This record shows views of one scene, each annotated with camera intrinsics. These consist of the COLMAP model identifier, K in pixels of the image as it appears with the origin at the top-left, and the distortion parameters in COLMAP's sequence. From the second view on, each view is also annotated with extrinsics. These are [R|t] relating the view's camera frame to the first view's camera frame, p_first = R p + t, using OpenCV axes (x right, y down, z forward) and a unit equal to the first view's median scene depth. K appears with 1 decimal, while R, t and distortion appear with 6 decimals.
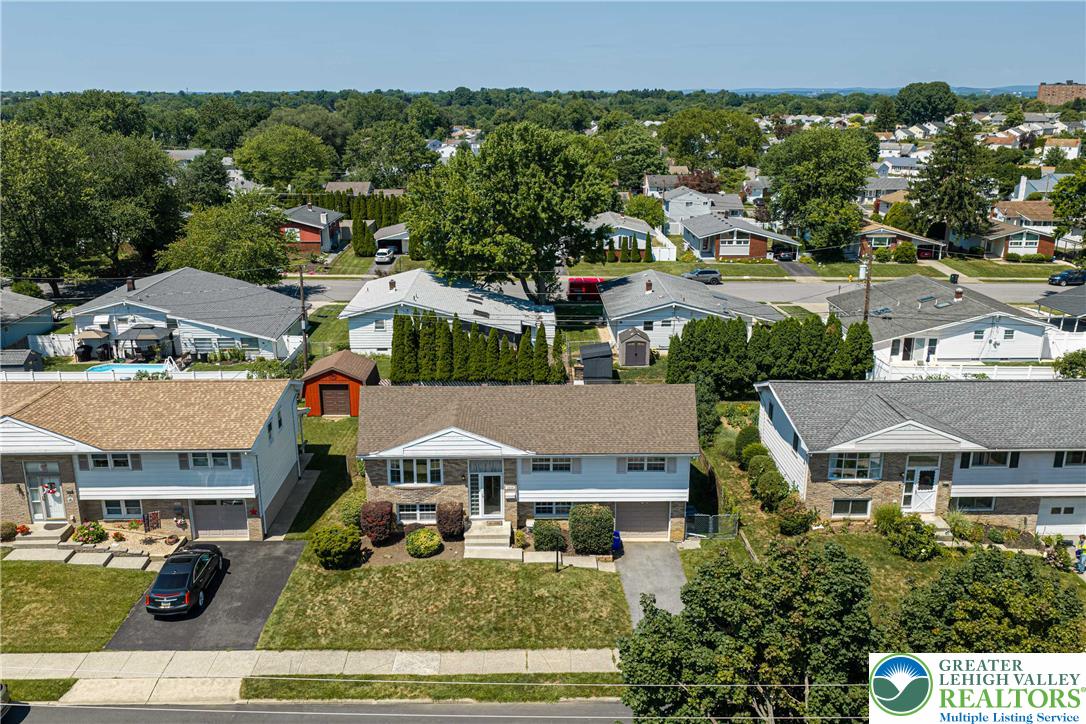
lens RADIAL K [[898.7, 0, 543.3], [0, 898.7, 362.0], [0, 0, 1]] dist [0.022251, -0.044049]
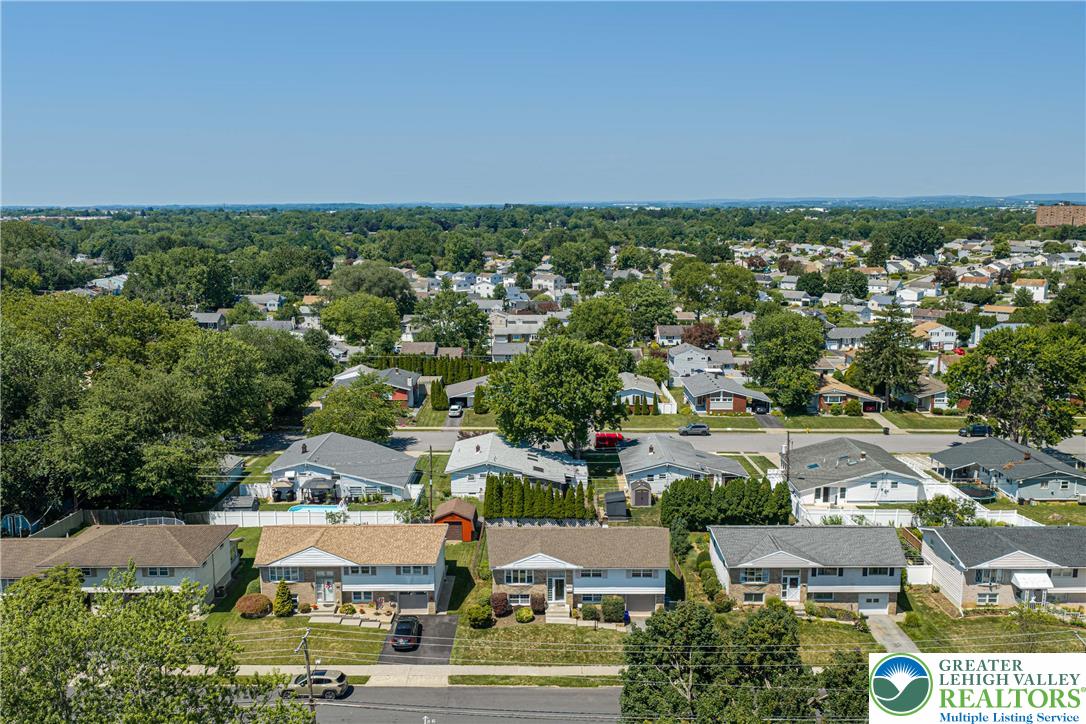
lens RADIAL K [[898.7, 0, 546.4], [0, 898.7, 362.8], [0, 0, 1]] dist [0.022251, -0.044049]
pose [[0.999808, 0.000210, -0.019592, -0.047017], [-0.002448, 0.993448, -0.114263, -0.105180], [0.019440, 0.114289, 0.993257, -0.896081]]
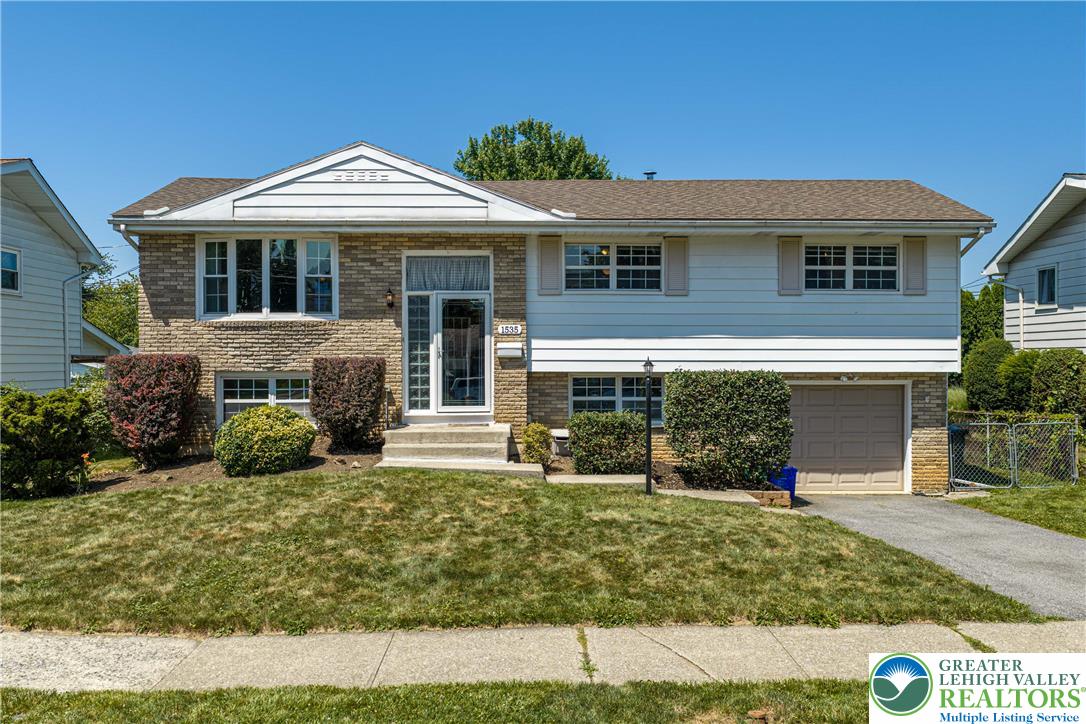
lens RADIAL K [[898.7, 0, 540.9], [0, 898.7, 365.6], [0, 0, 1]] dist [0.022251, -0.044049]
pose [[0.999985, -0.005468, -0.000086, -0.022588], [0.005233, 0.961311, -0.275416, 0.257827], [0.001589, 0.275411, 0.961325, 0.614725]]
